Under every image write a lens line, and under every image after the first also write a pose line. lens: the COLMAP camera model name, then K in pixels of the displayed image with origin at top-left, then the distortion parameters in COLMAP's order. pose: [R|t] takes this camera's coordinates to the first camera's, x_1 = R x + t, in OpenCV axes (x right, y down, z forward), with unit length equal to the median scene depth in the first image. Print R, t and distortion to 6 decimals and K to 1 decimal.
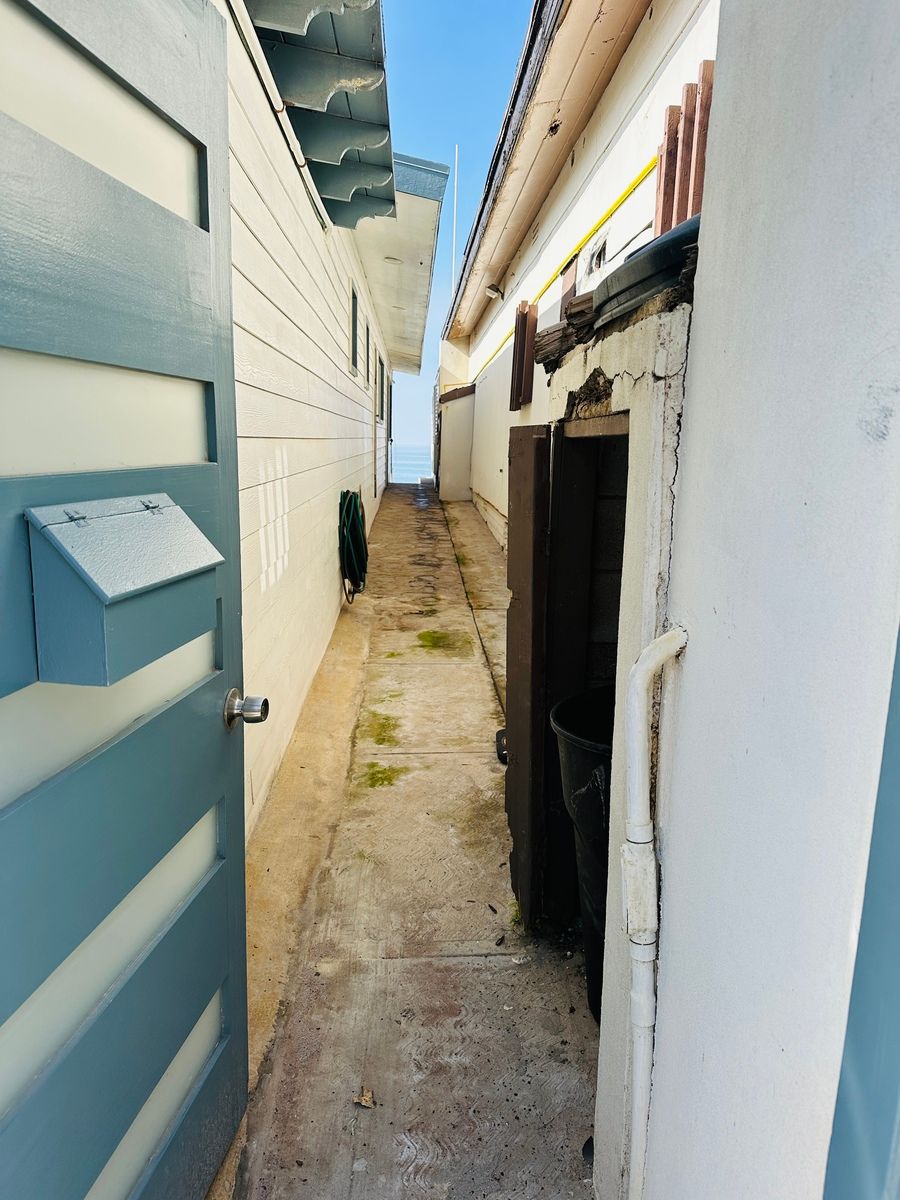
lens RADIAL K [[832.5, 0, 450.4], [0, 832.5, 609.3], [0, 0, 1]] dist [0.009290, 0.000028]
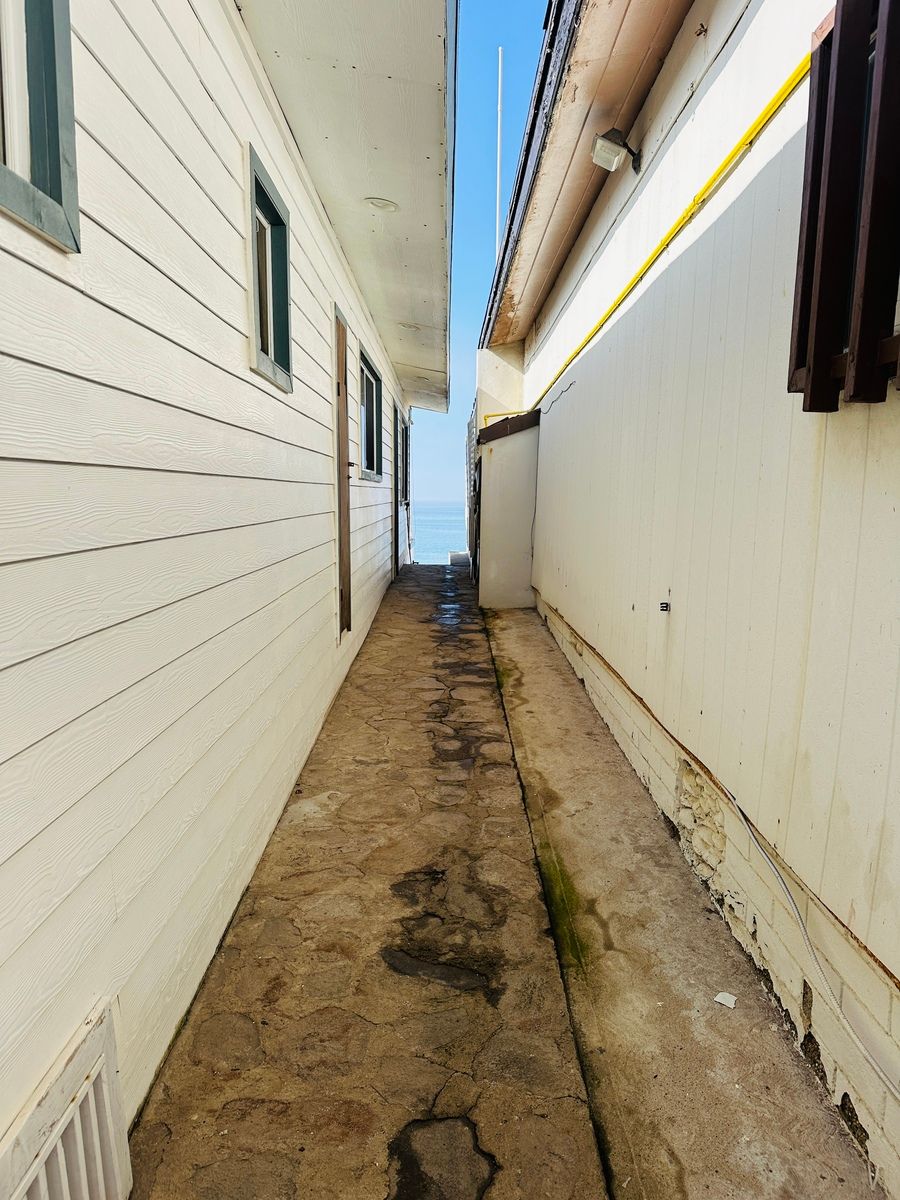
lens RADIAL K [[832.5, 0, 447.5], [0, 832.5, 593.3], [0, 0, 1]] dist [0.009290, 0.000028]
pose [[0.998832, -0.013281, -0.046450, -0.008413], [0.009326, 0.996392, -0.084359, -0.094471], [0.047403, 0.083828, 0.995352, 0.428489]]
